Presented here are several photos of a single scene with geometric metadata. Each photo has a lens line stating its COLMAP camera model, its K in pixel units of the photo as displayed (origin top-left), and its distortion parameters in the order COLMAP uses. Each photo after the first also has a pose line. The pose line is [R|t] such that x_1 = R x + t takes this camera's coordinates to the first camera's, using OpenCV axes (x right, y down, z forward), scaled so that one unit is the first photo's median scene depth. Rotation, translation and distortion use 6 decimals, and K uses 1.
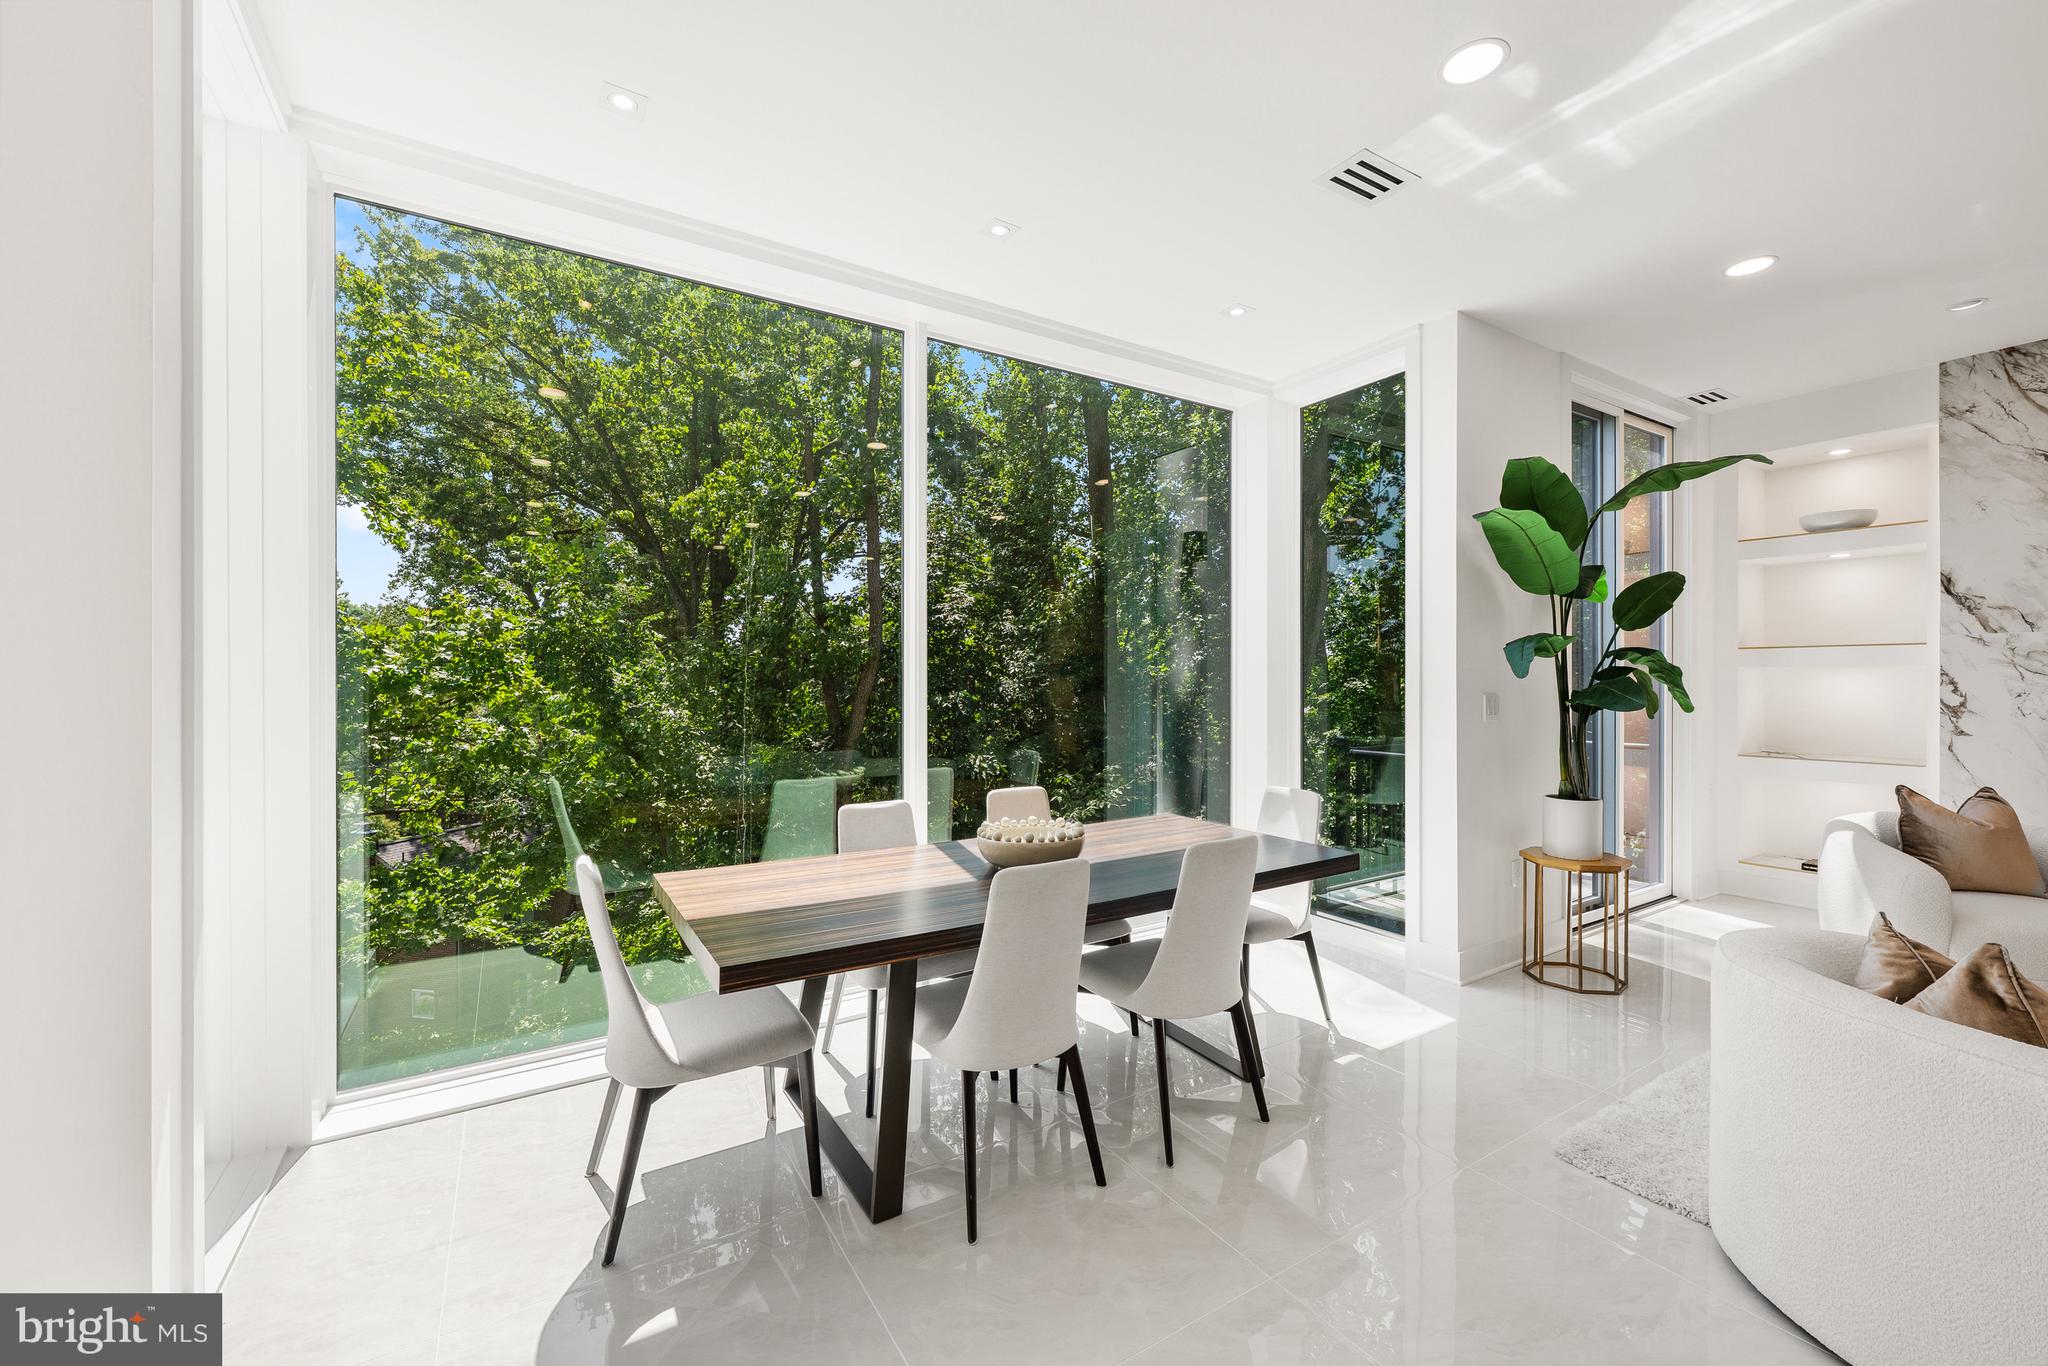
lens RADIAL K [[812.3, 0, 1010.9], [0, 812.3, 684.2], [0, 0, 1]] dist [-0.003996, -0.000097]
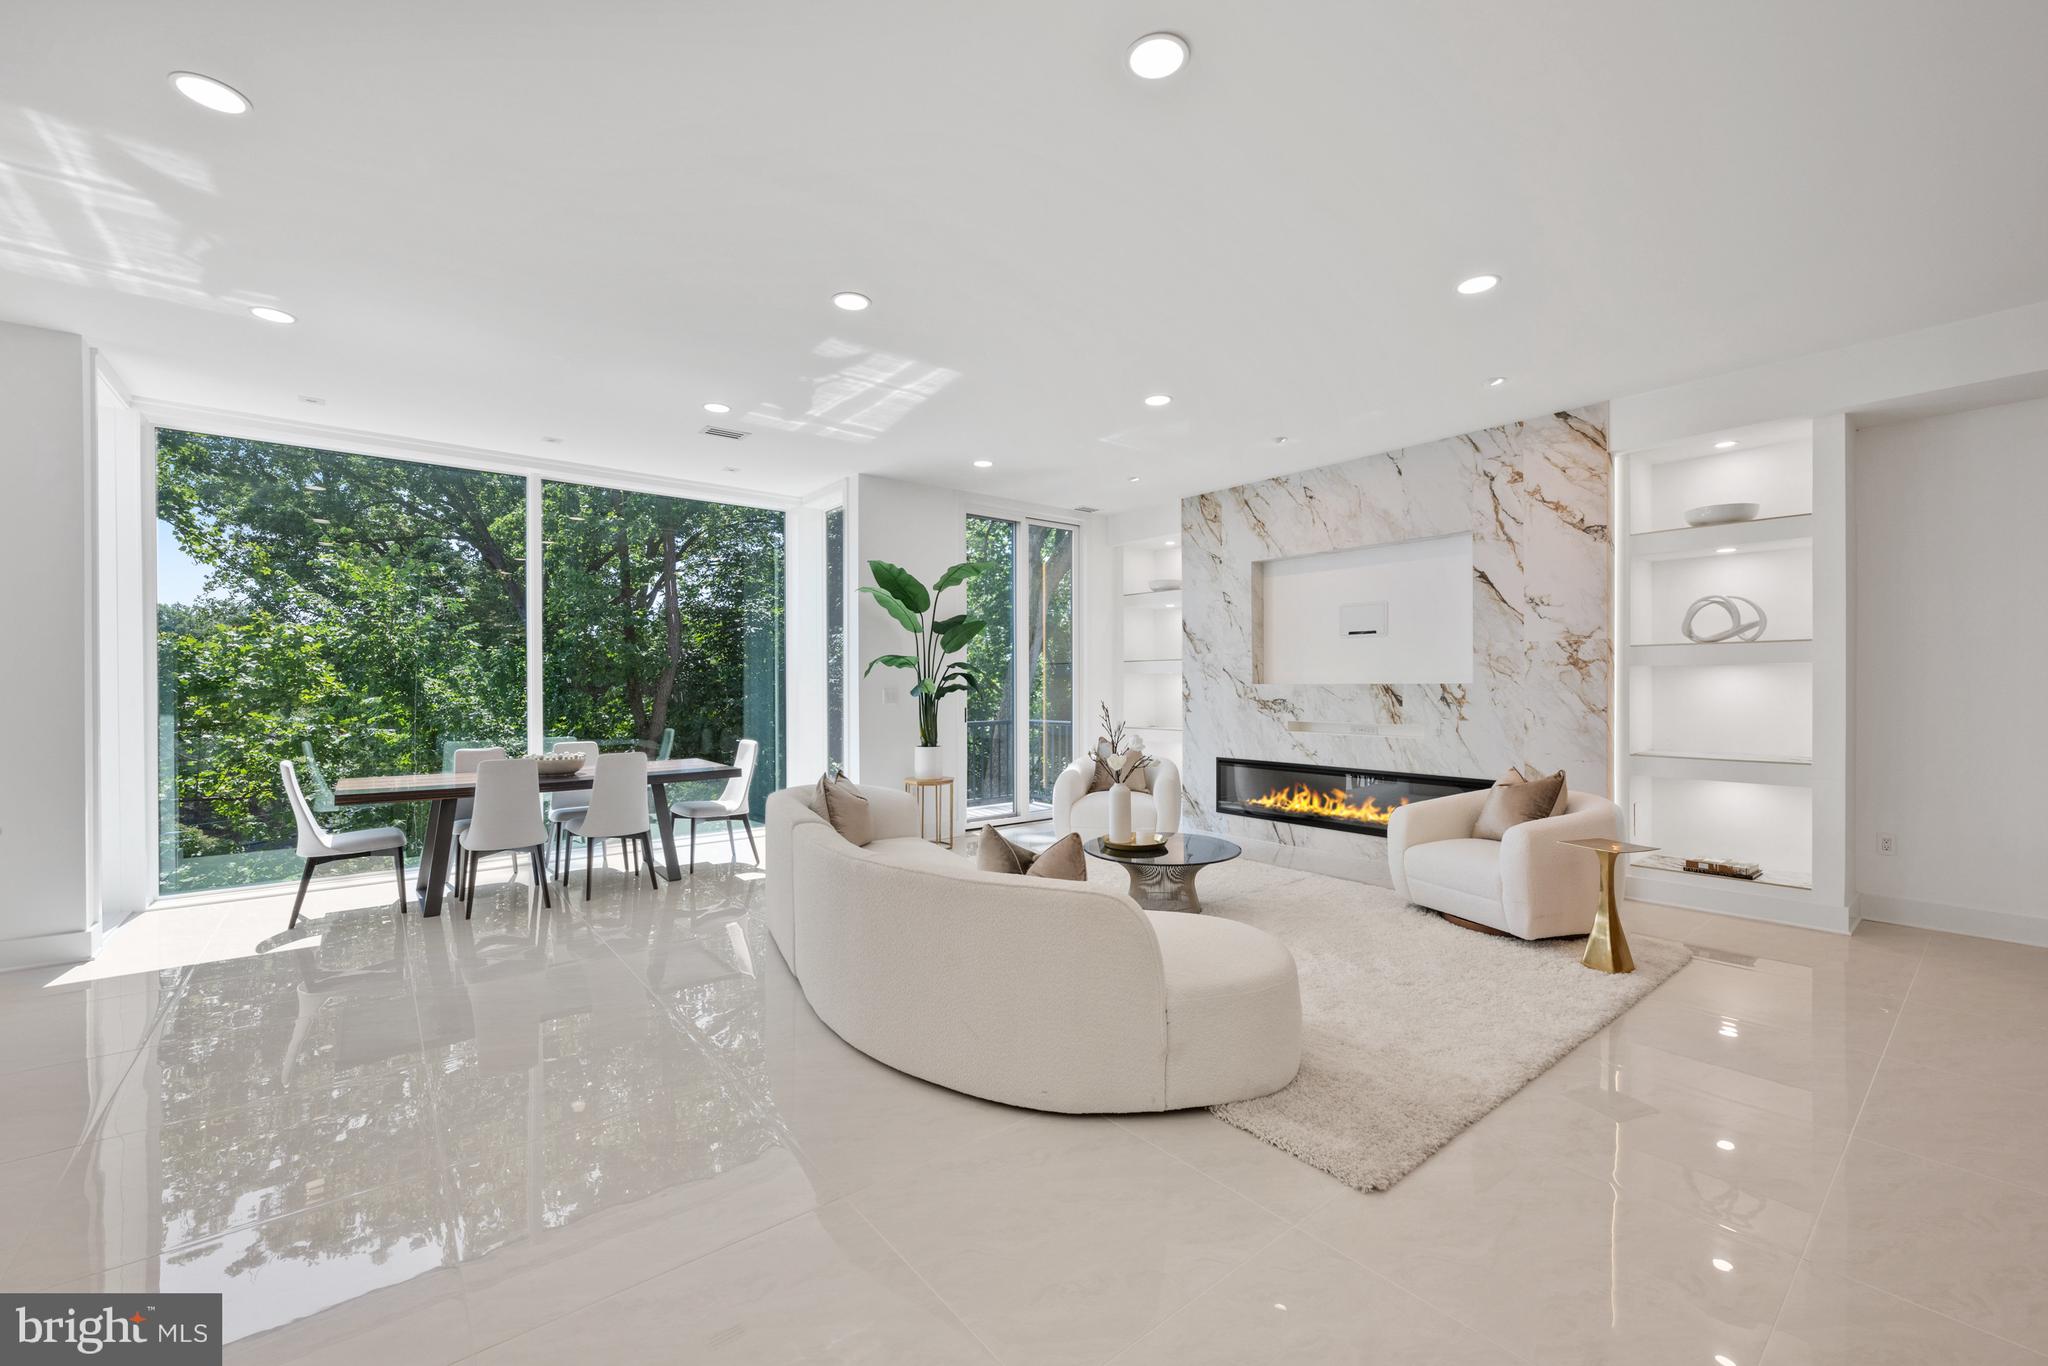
lens RADIAL K [[812.3, 0, 1010.9], [0, 812.3, 684.2], [0, 0, 1]] dist [-0.003996, -0.000097]
pose [[0.991926, -0.004718, 0.126730, 0.524928], [0.005056, 0.999984, -0.002342, 0.004766], [-0.126717, 0.002964, 0.991934, -0.652551]]
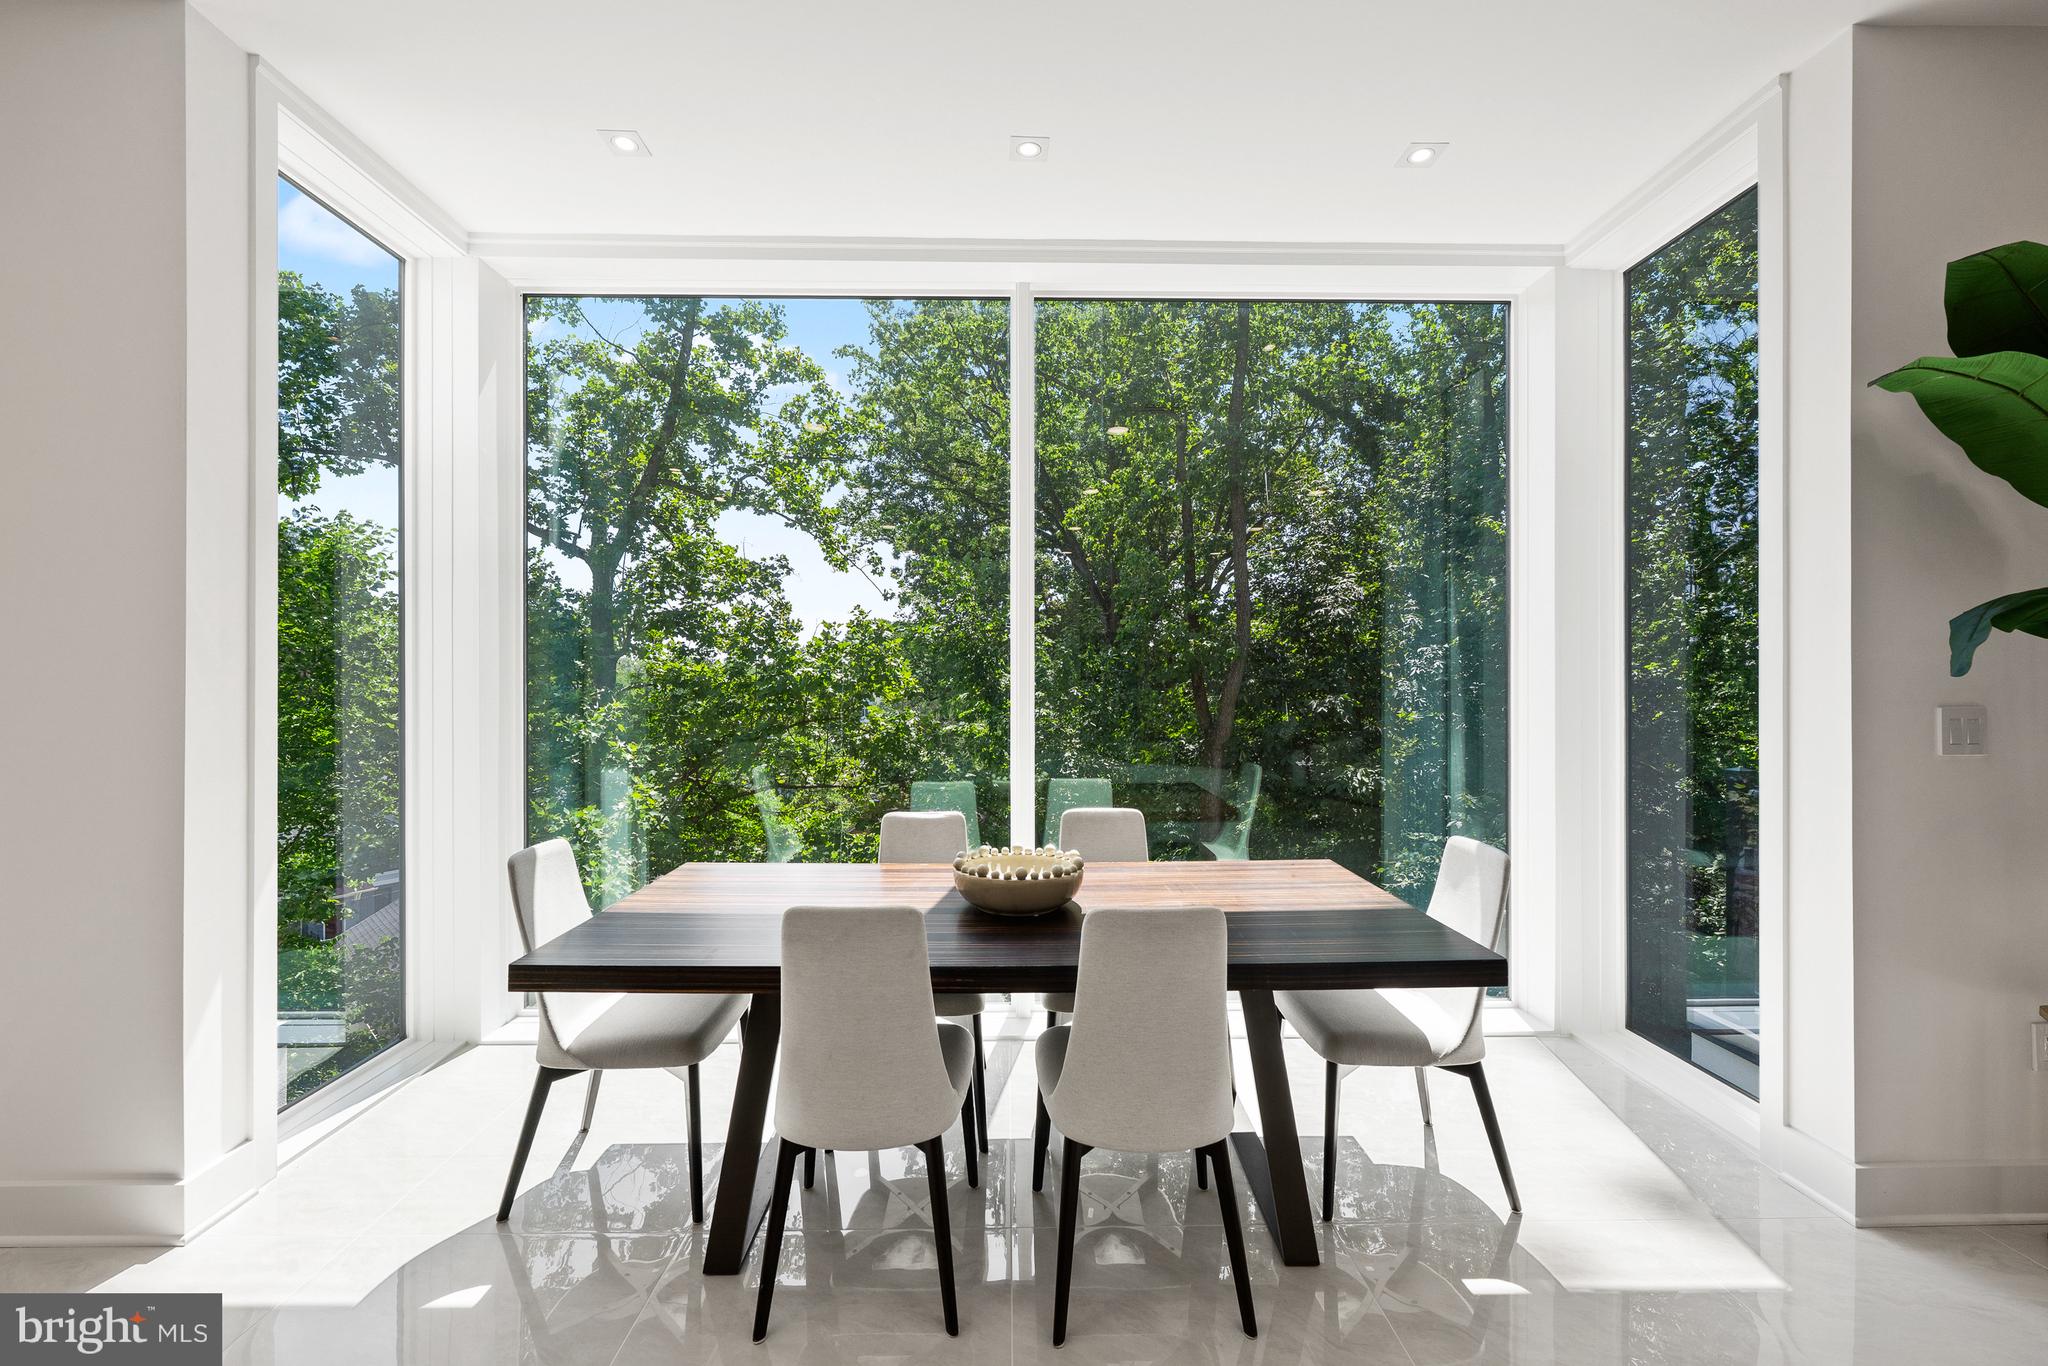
lens RADIAL K [[807.5, 0, 1011.7], [0, 807.5, 684.0], [0, 0, 1]] dist [-0.004197, -0.000301]
pose [[0.859583, 0.002807, -0.510988, 0.269224], [-0.003578, 0.999993, -0.000527, -0.000354], [0.510983, 0.002281, 0.859588, 0.180113]]
